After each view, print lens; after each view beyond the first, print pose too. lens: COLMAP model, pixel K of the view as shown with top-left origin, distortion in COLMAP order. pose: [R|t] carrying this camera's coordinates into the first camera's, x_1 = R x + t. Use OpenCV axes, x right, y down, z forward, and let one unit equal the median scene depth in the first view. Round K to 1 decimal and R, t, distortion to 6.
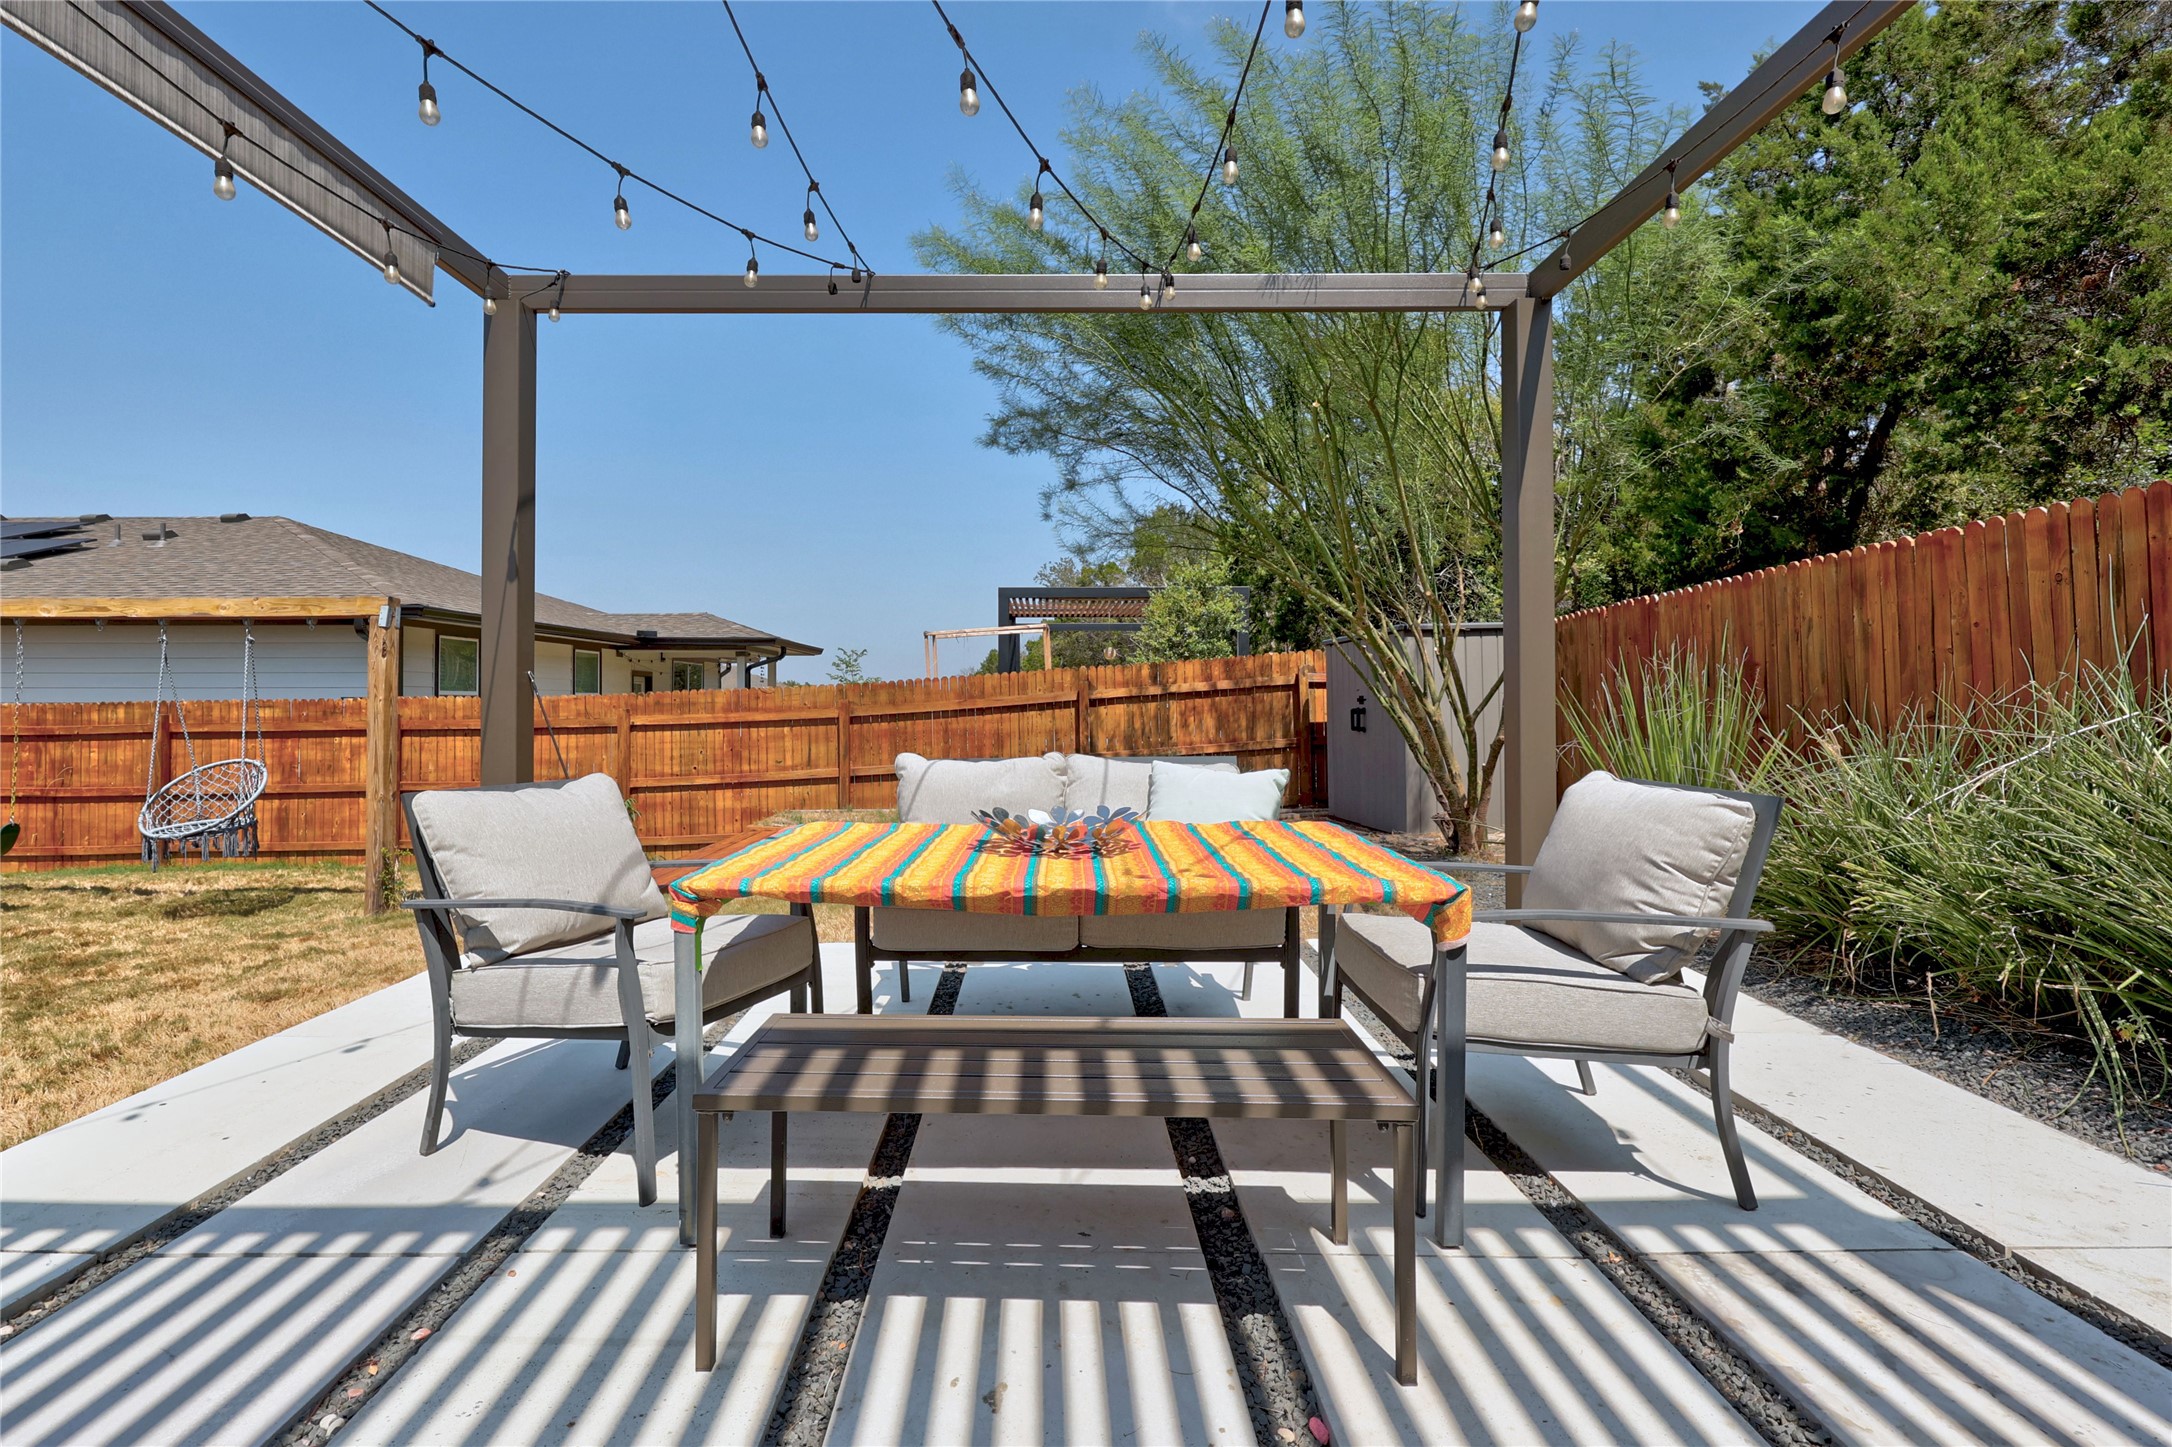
lens RADIAL K [[970.8, 0, 1059.0], [0, 970.8, 711.7], [0, 0, 1]] dist [-0.000556, -0.000267]
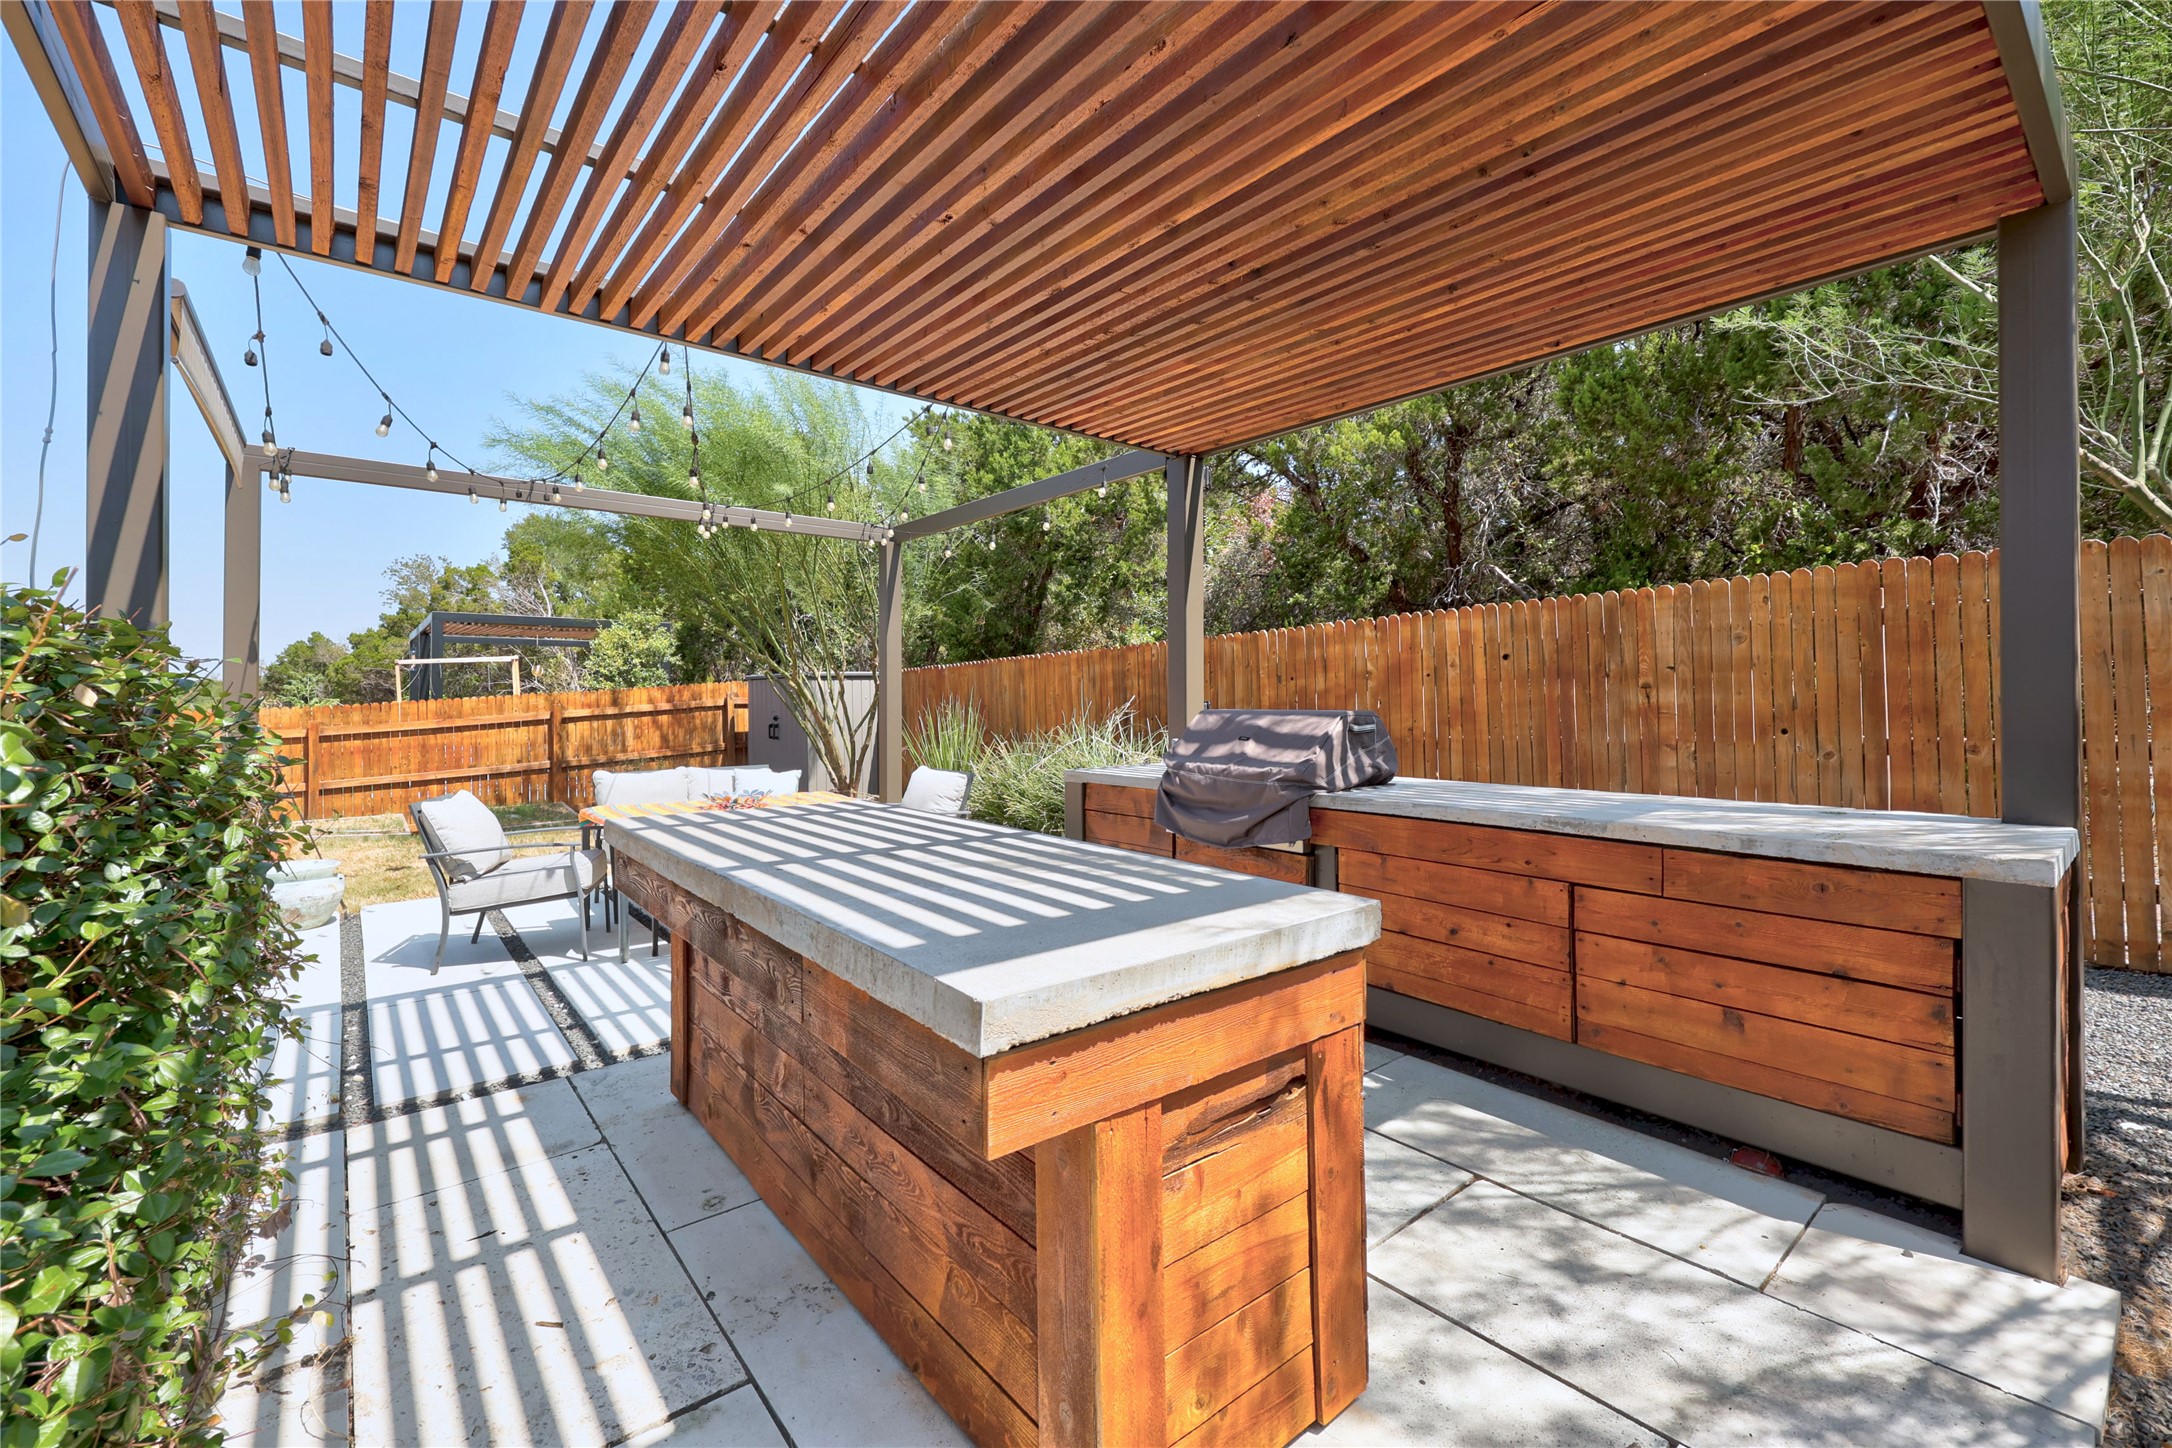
lens RADIAL K [[922.6, 0, 1083.5], [0, 922.6, 680.4], [0, 0, 1]] dist [0.008181, -0.010147]
pose [[0.766362, 0.013908, 0.642259, -0.225278], [0.000265, 0.999759, -0.021966, -0.035576], [-0.642409, 0.017004, 0.766173, -0.376526]]
